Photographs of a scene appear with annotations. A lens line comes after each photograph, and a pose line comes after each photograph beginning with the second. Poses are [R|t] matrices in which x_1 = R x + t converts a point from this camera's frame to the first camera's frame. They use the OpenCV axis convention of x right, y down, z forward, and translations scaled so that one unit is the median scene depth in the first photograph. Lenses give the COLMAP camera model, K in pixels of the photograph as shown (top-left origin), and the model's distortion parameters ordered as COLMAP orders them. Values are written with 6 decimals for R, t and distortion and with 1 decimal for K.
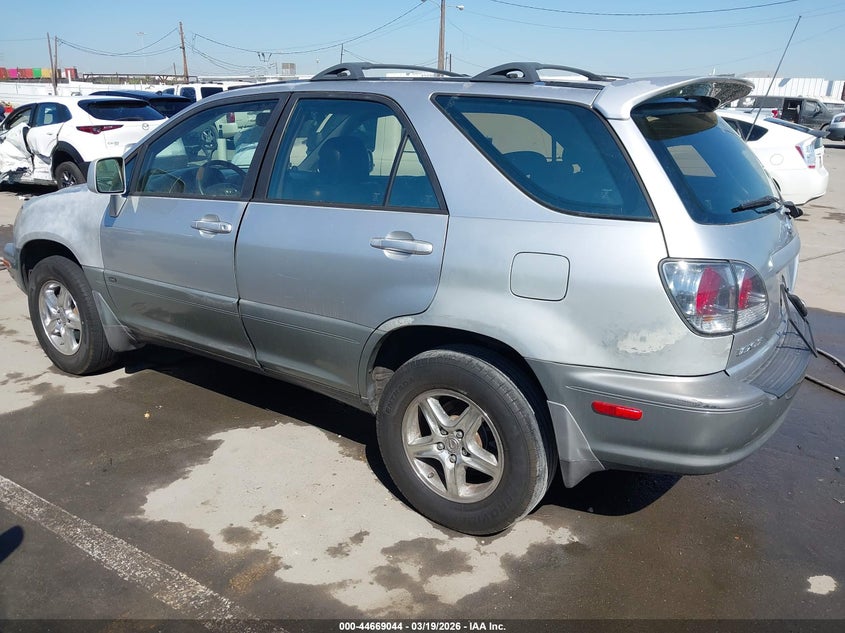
lens RADIAL K [[697.8, 0, 422.5], [0, 697.8, 316.5], [0, 0, 1]] dist [-0.005663, -0.002594]
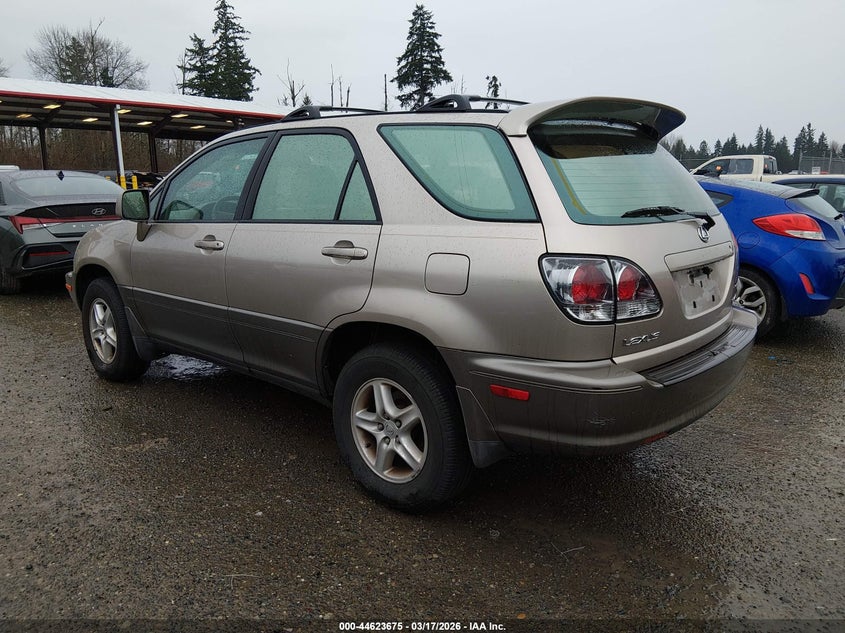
lens RADIAL K [[697.8, 0, 422.5], [0, 697.8, 316.5], [0, 0, 1]] dist [-0.005663, -0.002594]
pose [[0.992431, 0.008295, -0.122519, 0.263459], [-0.017390, 0.997155, -0.073350, 0.093725], [0.121562, 0.074926, 0.989752, -0.119434]]
